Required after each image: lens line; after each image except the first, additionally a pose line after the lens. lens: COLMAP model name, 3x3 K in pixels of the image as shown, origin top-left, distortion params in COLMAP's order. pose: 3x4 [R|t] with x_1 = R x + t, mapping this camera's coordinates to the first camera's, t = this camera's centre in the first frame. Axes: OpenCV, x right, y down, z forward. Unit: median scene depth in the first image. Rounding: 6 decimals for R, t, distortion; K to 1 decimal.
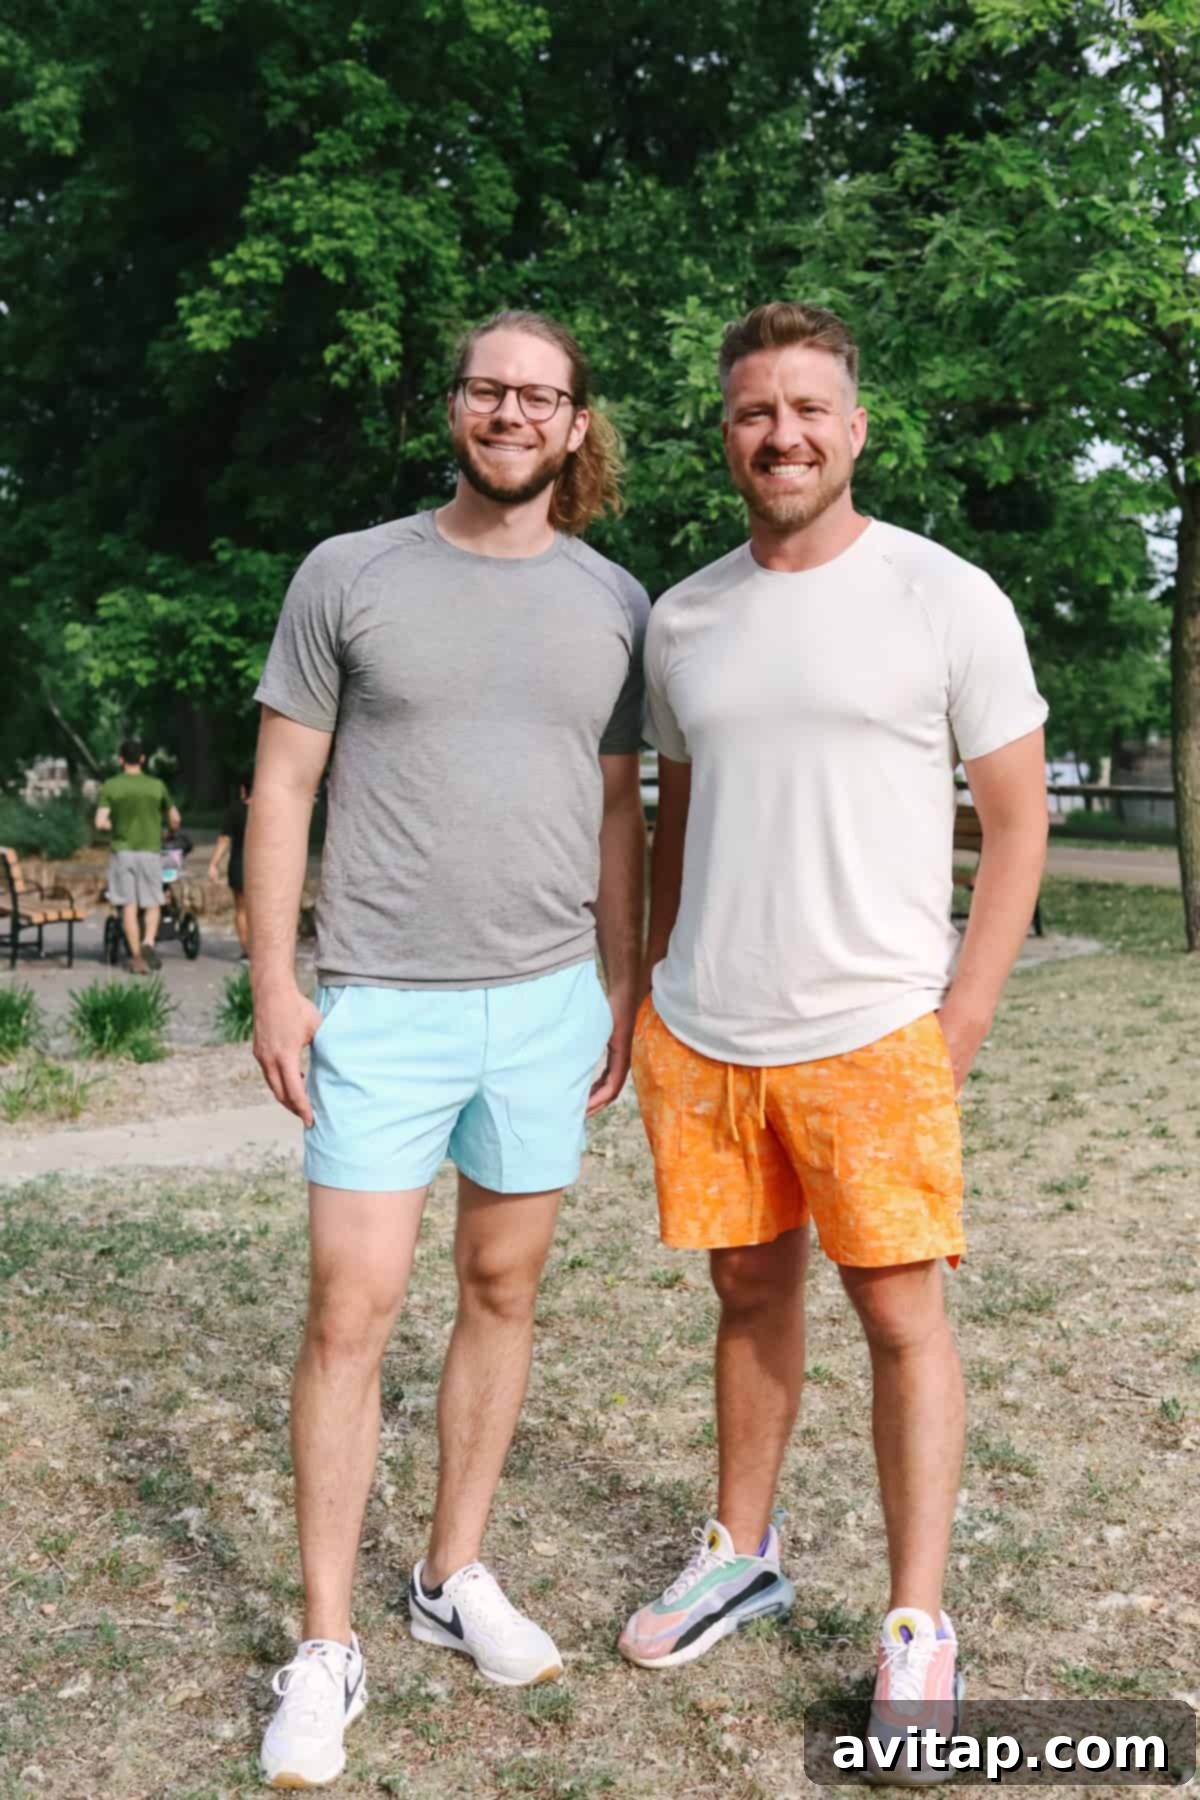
lens RADIAL K [[2401.3, 0, 655.0], [0, 2401.3, 776.8], [0, 0, 1]] dist [-0.065077, 0.082124]
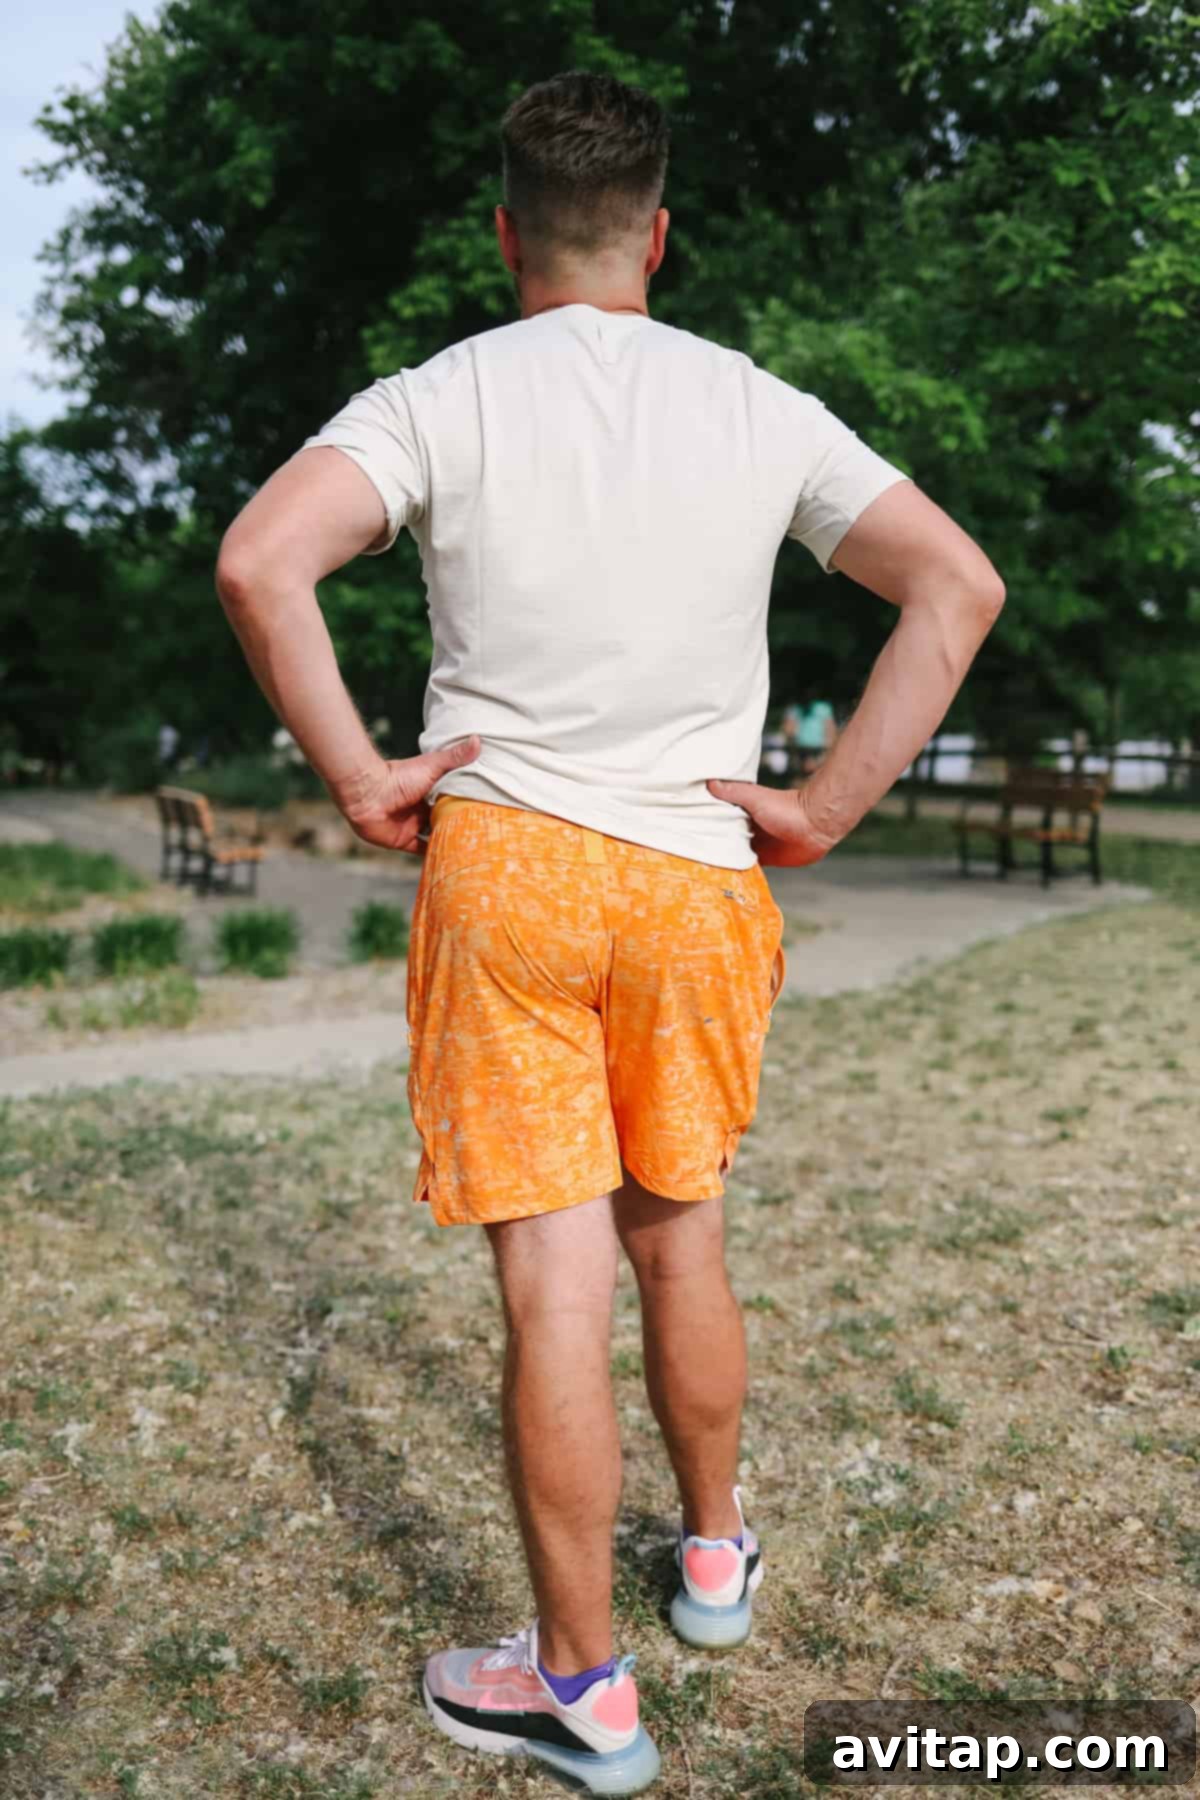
lens RADIAL K [[2030.8, 0, 565.8], [0, 2030.8, 861.9], [0, 0, 1]] dist [-0.066440, 0.071549]
pose [[0.993871, 0.015383, -0.109469, 0.092498], [-0.009295, 0.998393, 0.055905, 0.027630], [0.110153, -0.054545, 0.992417, 0.210428]]
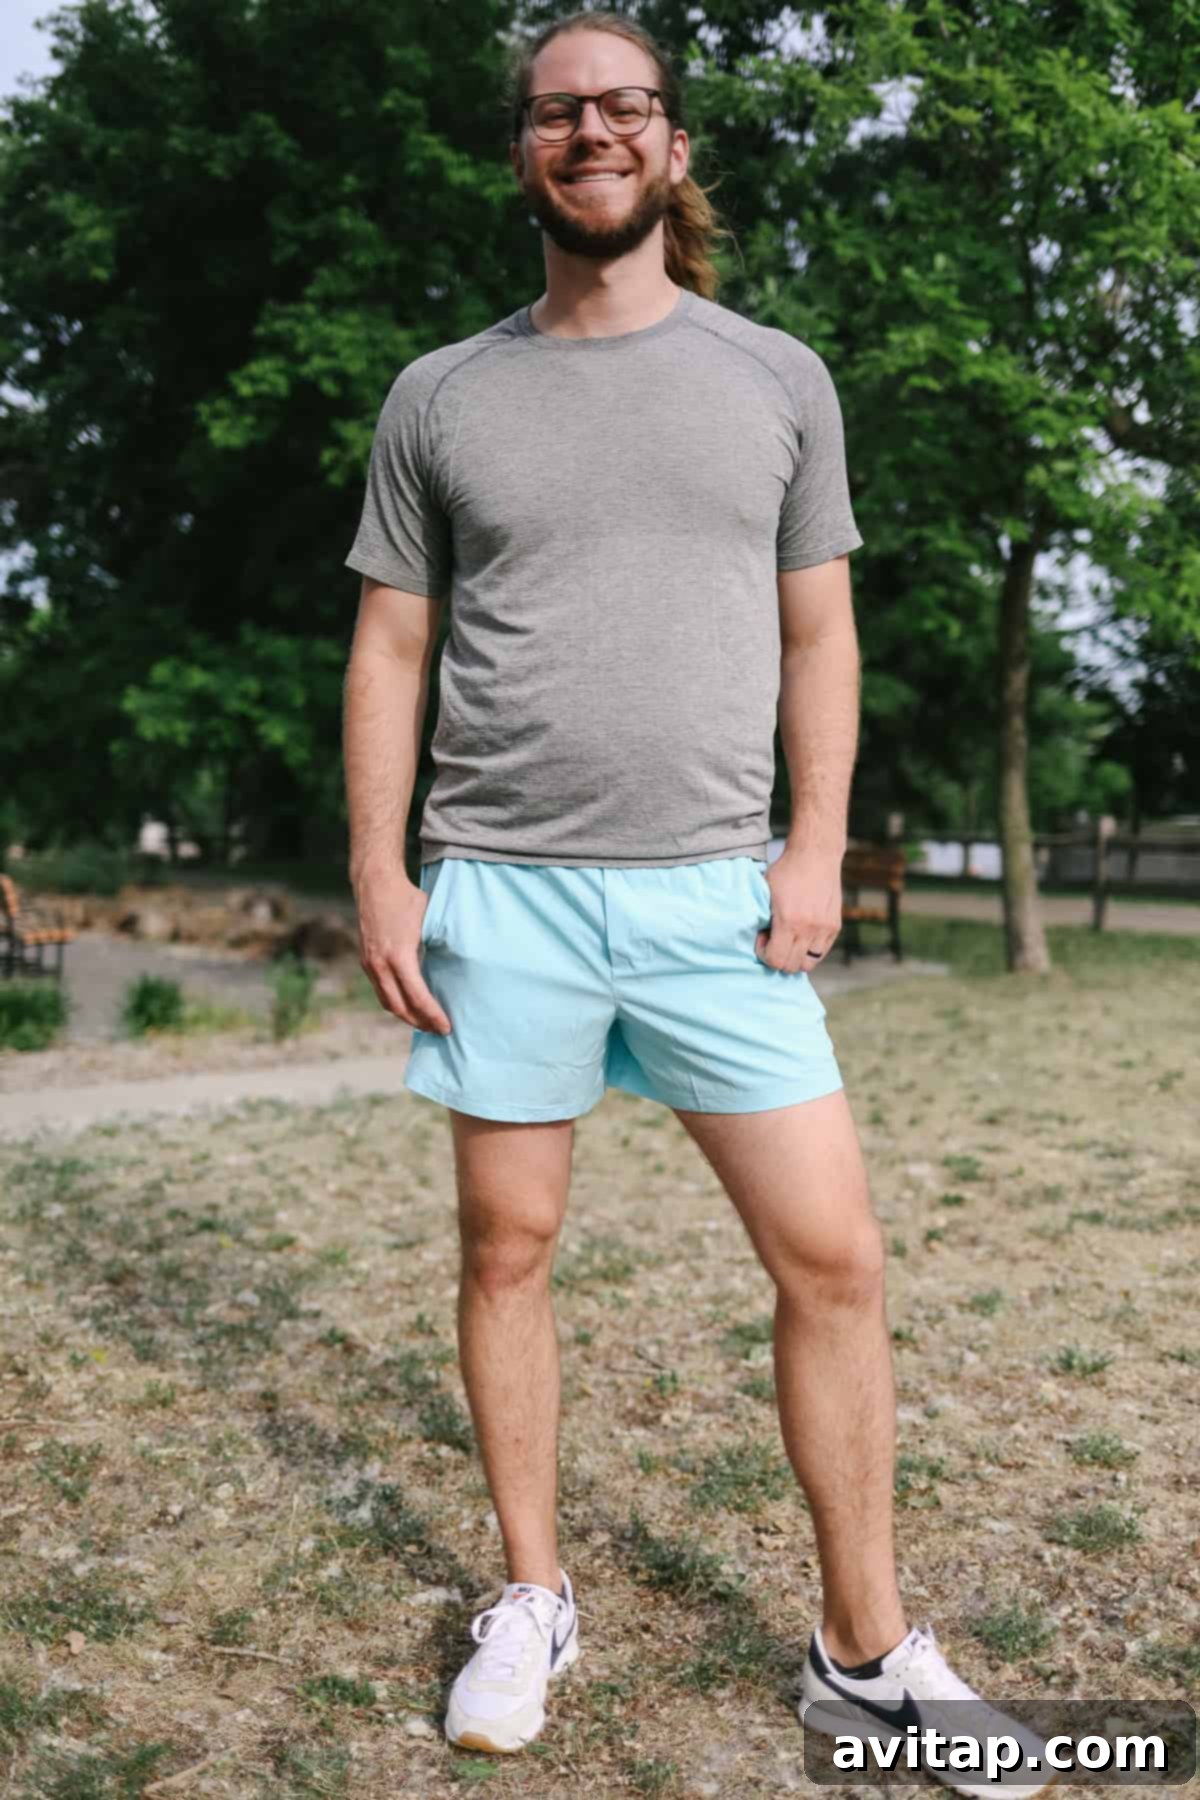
lens RADIAL K [[2030.8, 0, 565.8], [0, 2030.8, 861.9], [0, 0, 1]] dist [-0.066440, 0.071549]
pose [[0.999039, 0.010716, -0.042499, 0.234572], [-0.010300, 0.999897, 0.009999, 0.059191], [0.042602, -0.009552, 0.999046, 0.230329]]
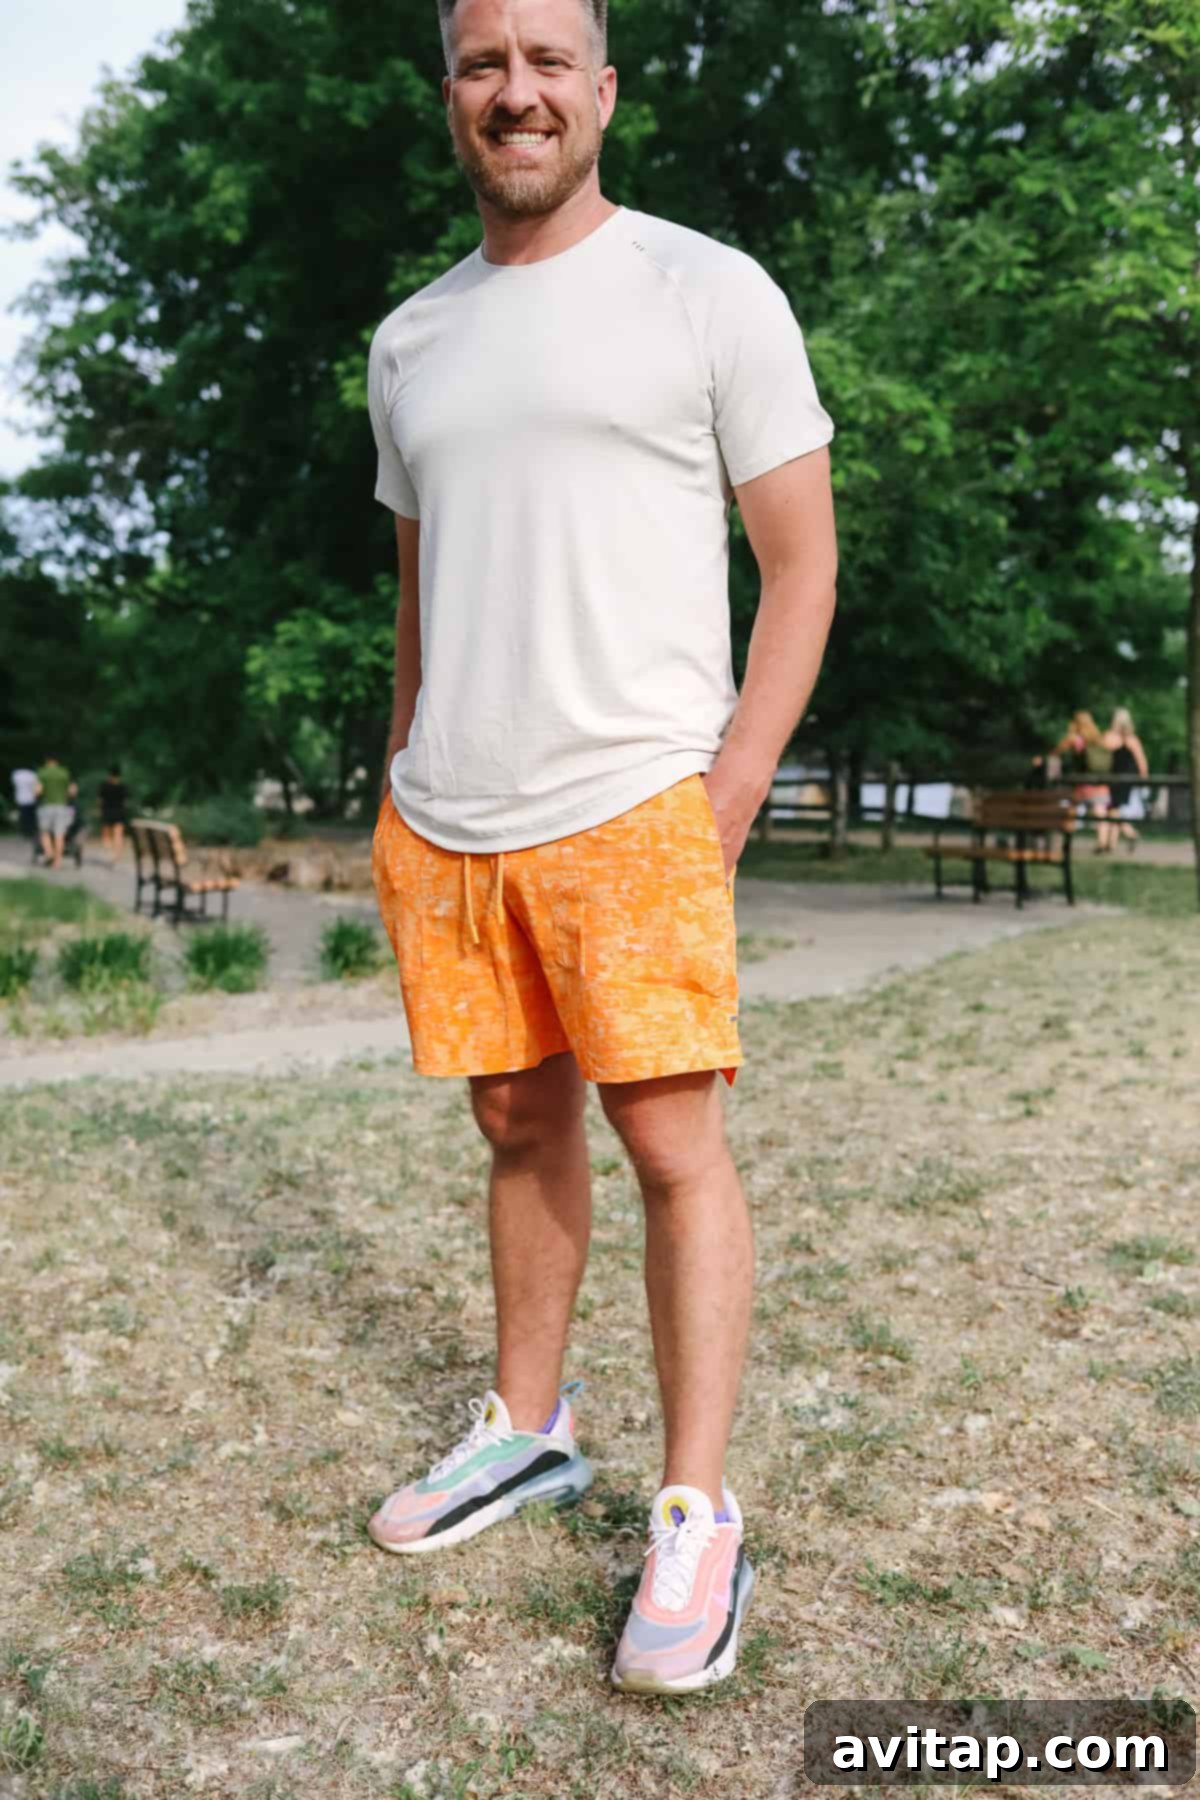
lens RADIAL K [[2030.8, 0, 565.8], [0, 2030.8, 861.9], [0, 0, 1]] dist [-0.066440, 0.071549]
pose [[0.995008, 0.005321, -0.099658, 0.107554], [-0.001887, 0.999402, 0.034526, 0.076087], [0.099782, -0.034166, 0.994423, 0.224128]]
